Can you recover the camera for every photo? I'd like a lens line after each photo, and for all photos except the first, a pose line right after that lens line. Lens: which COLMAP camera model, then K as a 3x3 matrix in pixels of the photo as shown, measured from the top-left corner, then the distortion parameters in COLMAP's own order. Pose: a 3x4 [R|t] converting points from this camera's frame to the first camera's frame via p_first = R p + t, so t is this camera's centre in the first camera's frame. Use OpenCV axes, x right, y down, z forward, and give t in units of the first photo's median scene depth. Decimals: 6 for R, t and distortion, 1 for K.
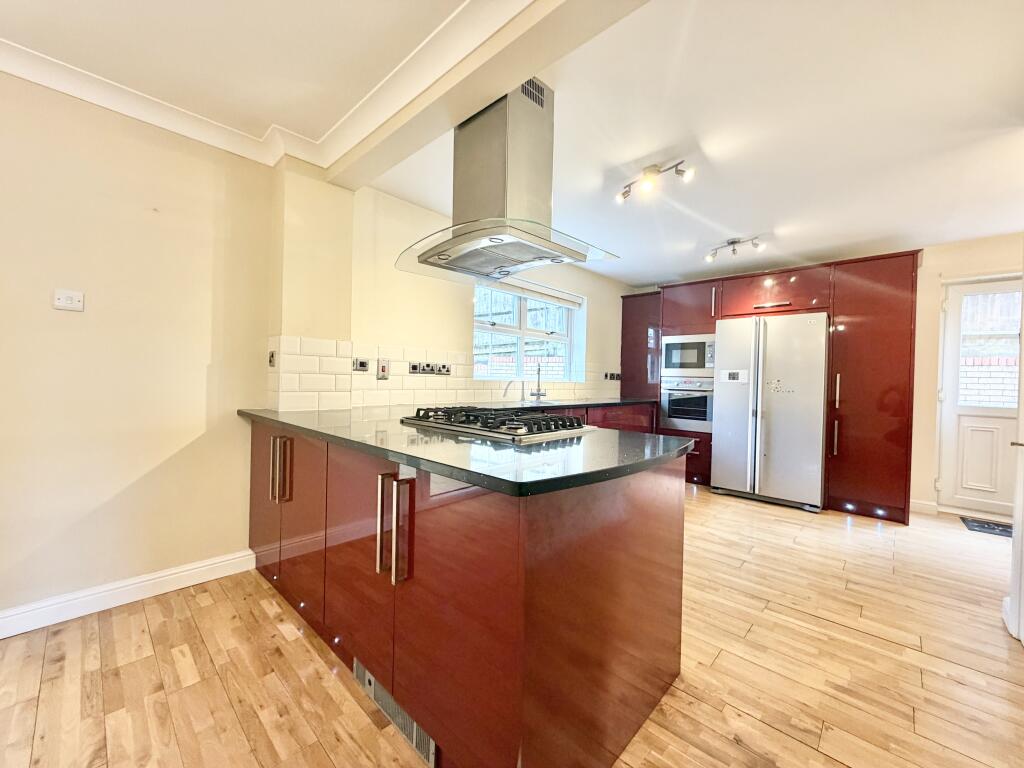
lens RADIAL K [[408.9, 0, 508.9], [0, 408.9, 384.1], [0, 0, 1]] dist [0.000448, -0.000046]
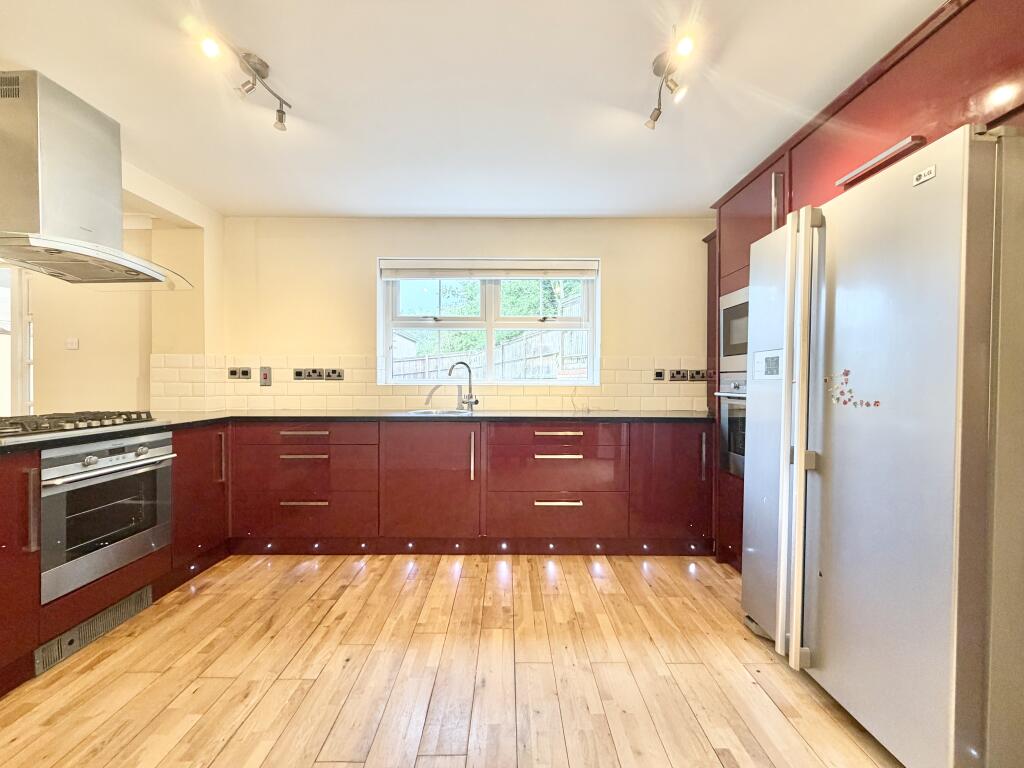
lens RADIAL K [[408.9, 0, 508.9], [0, 408.9, 384.1], [0, 0, 1]] dist [0.000448, -0.000046]
pose [[0.689816, -0.017508, -0.723773, 0.706126], [0.004958, 0.999798, -0.019460, 0.006978], [0.723968, 0.009835, 0.689764, 0.539169]]
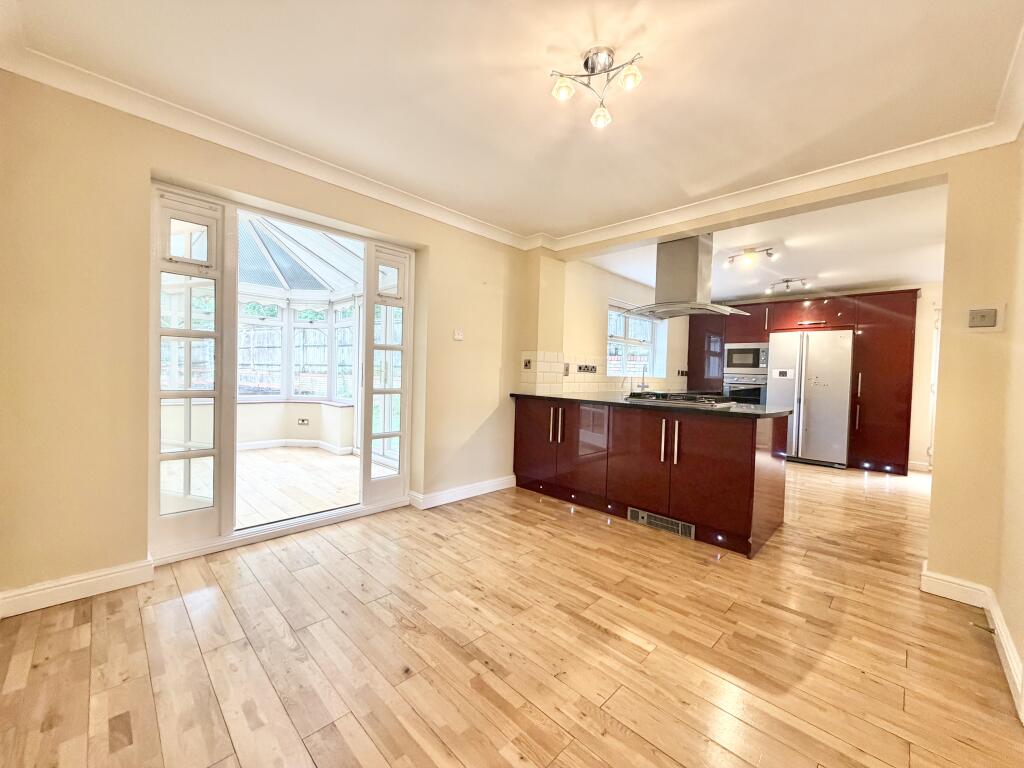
lens RADIAL K [[408.9, 0, 508.9], [0, 408.9, 384.1], [0, 0, 1]] dist [0.000448, -0.000046]
pose [[0.999803, 0.004322, -0.019353, -0.375444], [-0.004021, 0.999871, 0.015551, -0.002507], [0.019418, -0.015471, 0.999692, -0.432360]]
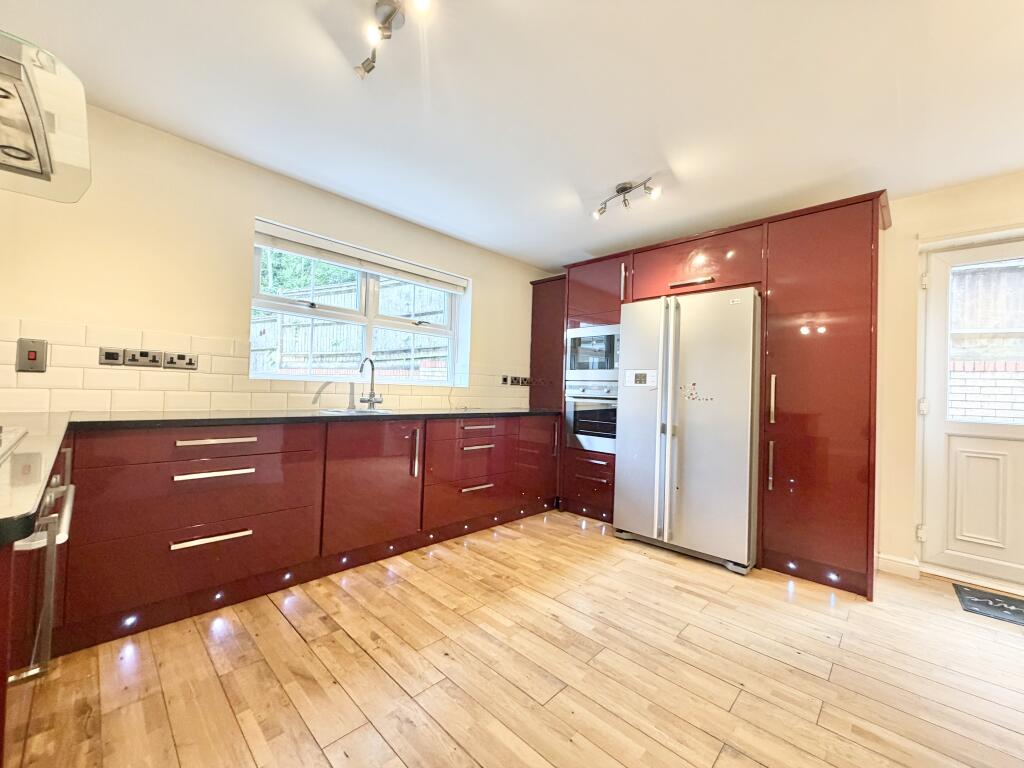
lens RADIAL K [[408.9, 0, 508.9], [0, 408.9, 384.1], [0, 0, 1]] dist [0.000448, -0.000046]
pose [[0.999904, 0.008455, -0.010965, 0.338653], [-0.008779, 0.999515, -0.029866, 0.015624], [0.010707, 0.029959, 0.999494, 0.276022]]
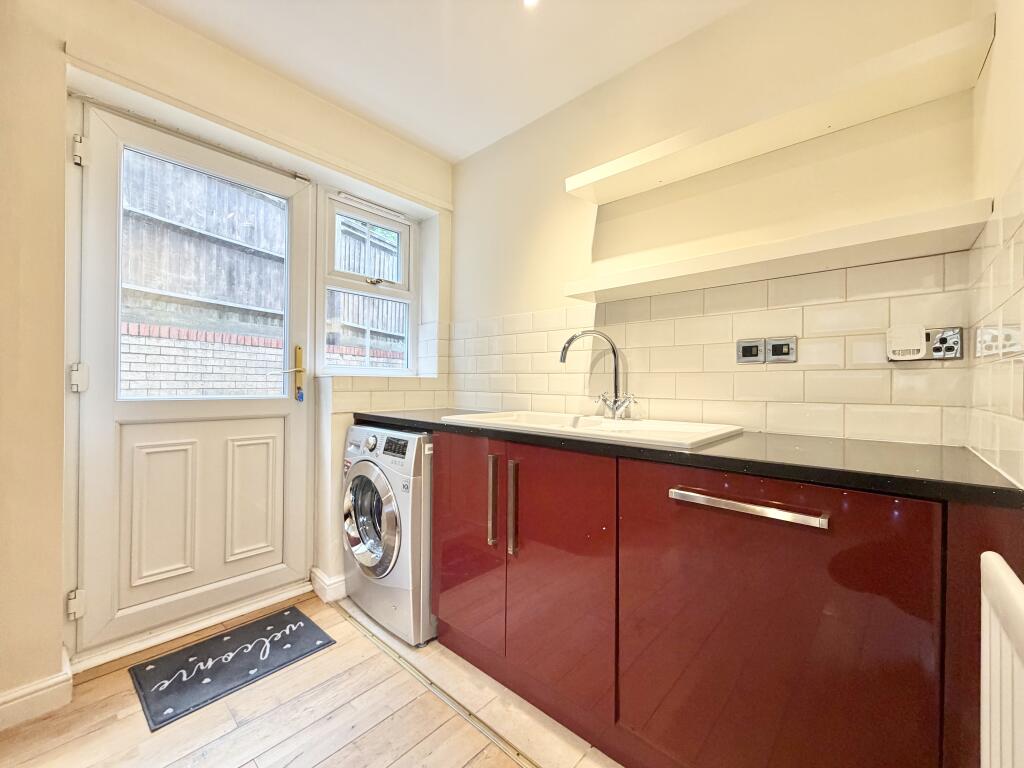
lens RADIAL K [[408.9, 0, 508.9], [0, 408.9, 384.1], [0, 0, 1]] dist [0.000448, -0.000046]
pose [[-0.022314, -0.025932, 0.999415, 0.643013], [0.000645, 0.999663, 0.025952, 0.023017], [-0.999751, 0.001224, -0.022289, 0.583770]]
